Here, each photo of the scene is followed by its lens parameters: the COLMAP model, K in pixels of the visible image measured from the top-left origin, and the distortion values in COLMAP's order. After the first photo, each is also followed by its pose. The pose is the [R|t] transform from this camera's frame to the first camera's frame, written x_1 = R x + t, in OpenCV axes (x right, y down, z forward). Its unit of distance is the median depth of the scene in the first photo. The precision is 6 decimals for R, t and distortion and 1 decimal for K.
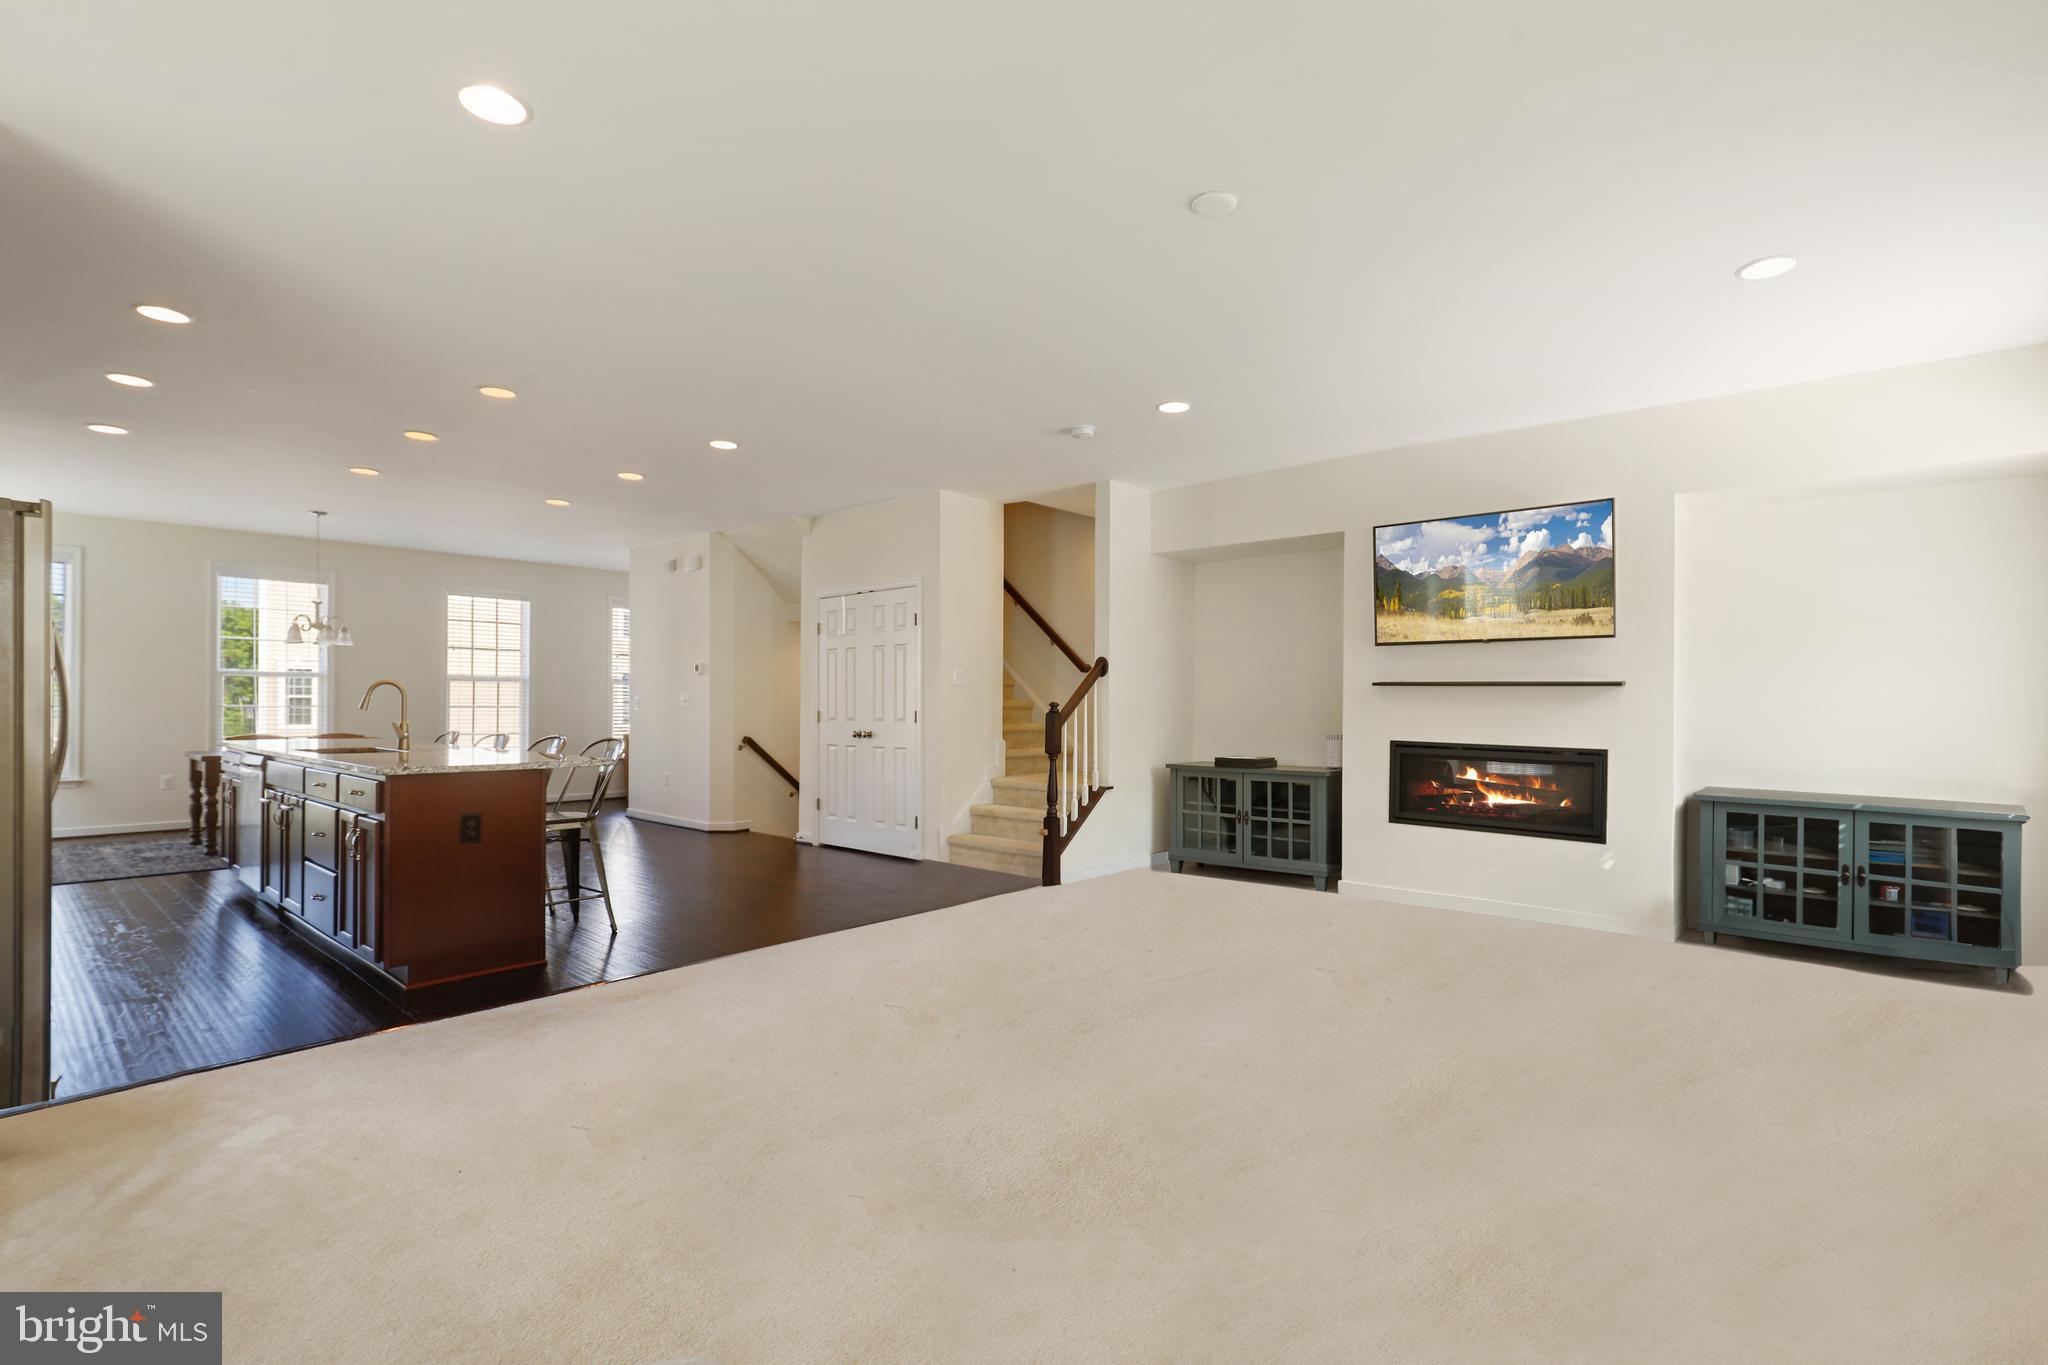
lens RADIAL K [[953.1, 0, 1029.8], [0, 953.1, 716.0], [0, 0, 1]] dist [-0.003134, -0.000739]
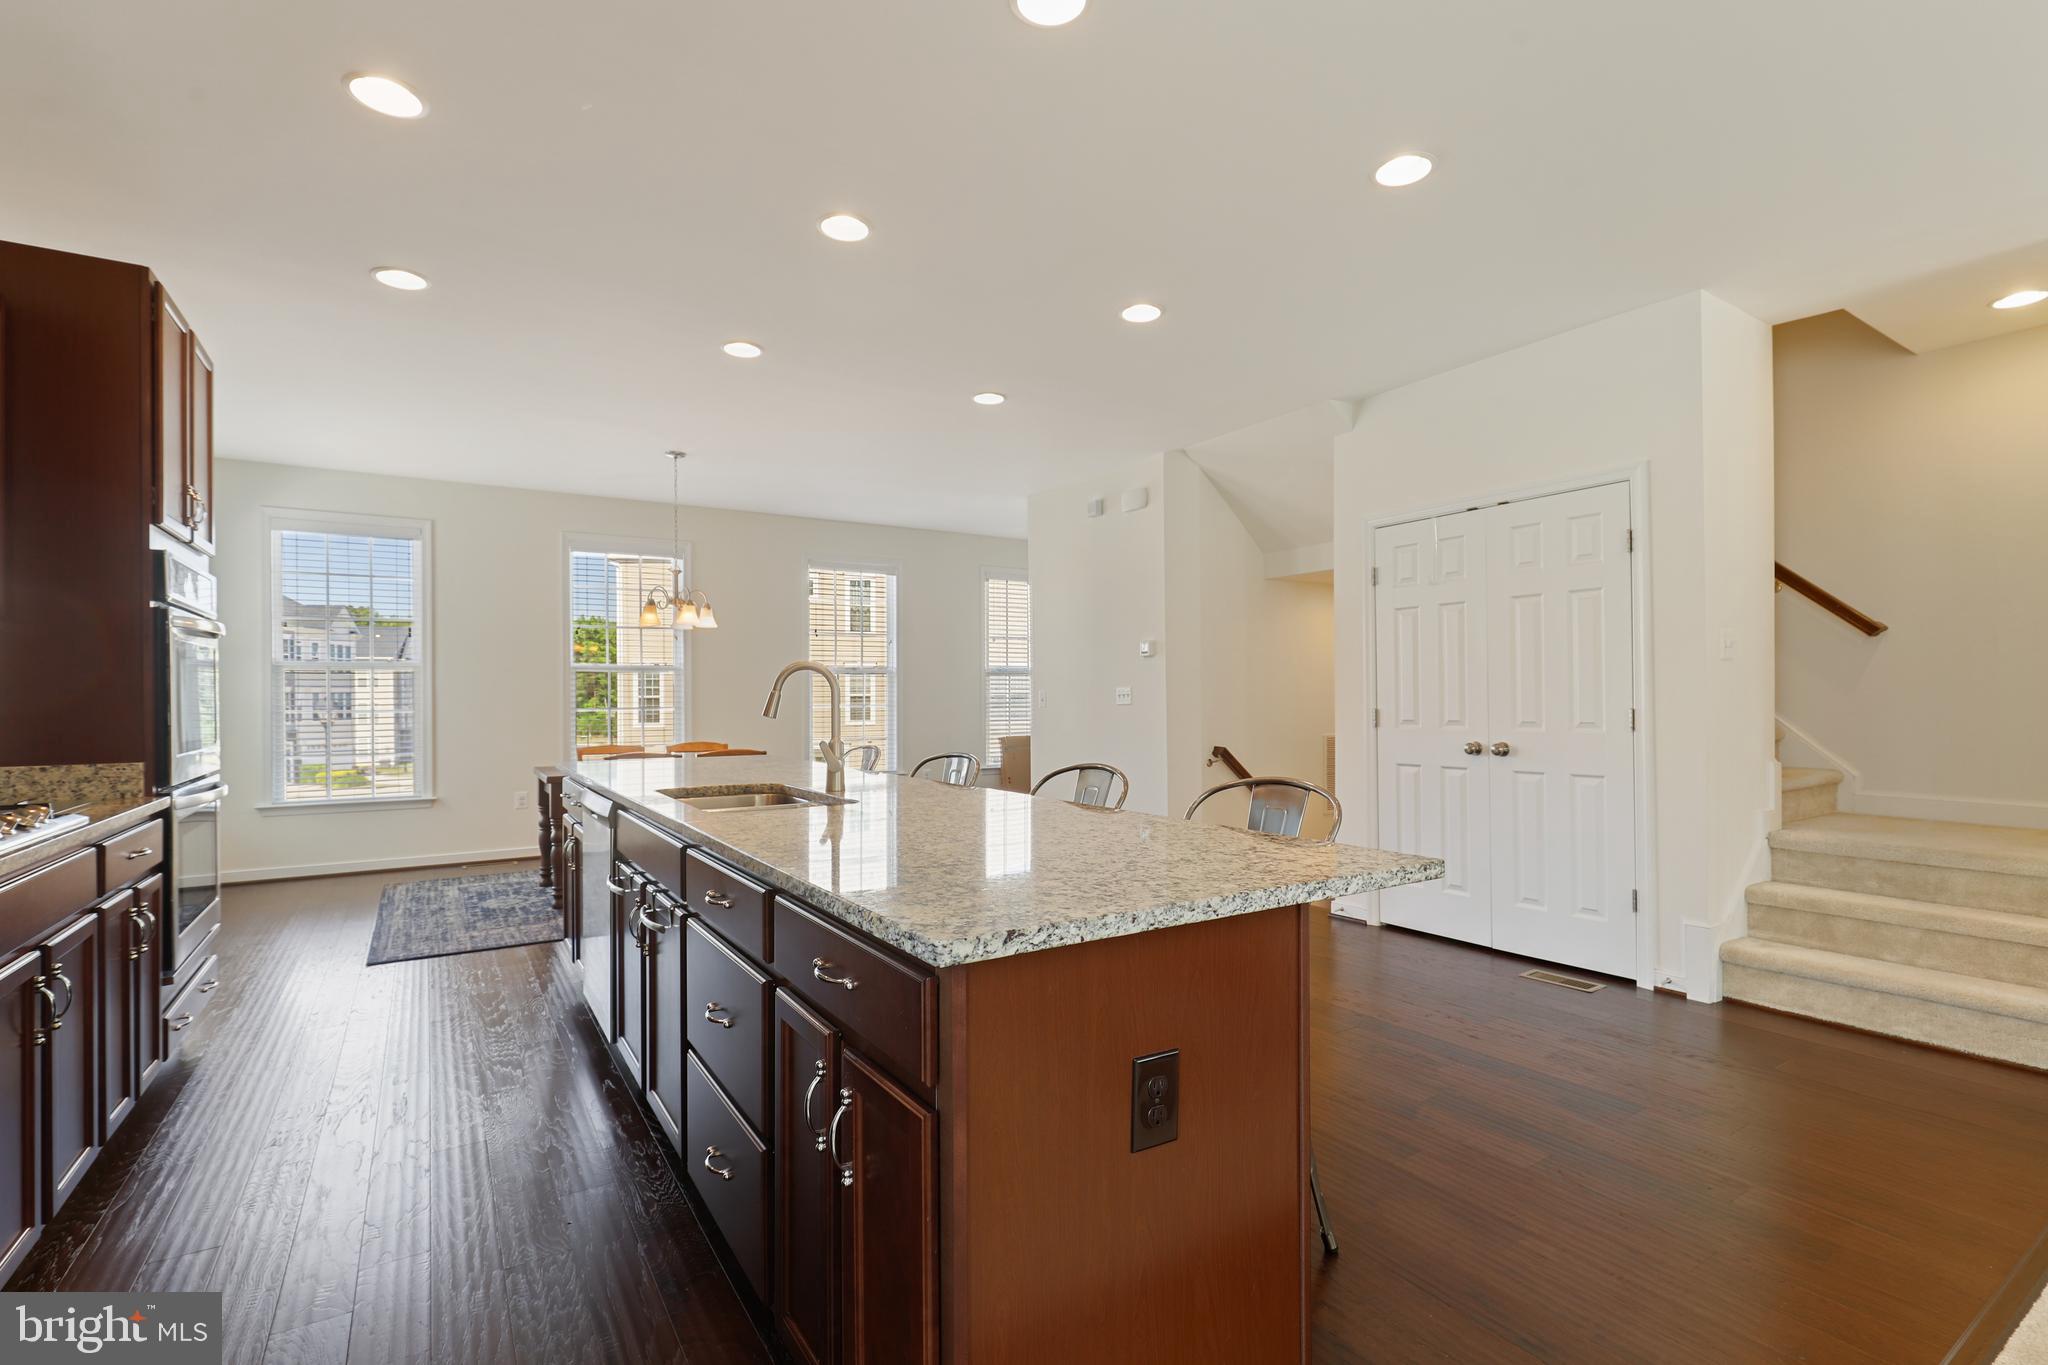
lens RADIAL K [[942.0, 0, 1028.6], [0, 942.0, 715.3], [0, 0, 1]] dist [-0.017597, -0.000060]
pose [[0.963936, -0.006170, -0.266063, -0.277648], [0.007857, 0.999955, 0.005275, -0.006712], [0.266018, -0.007175, 0.963941, 0.349993]]
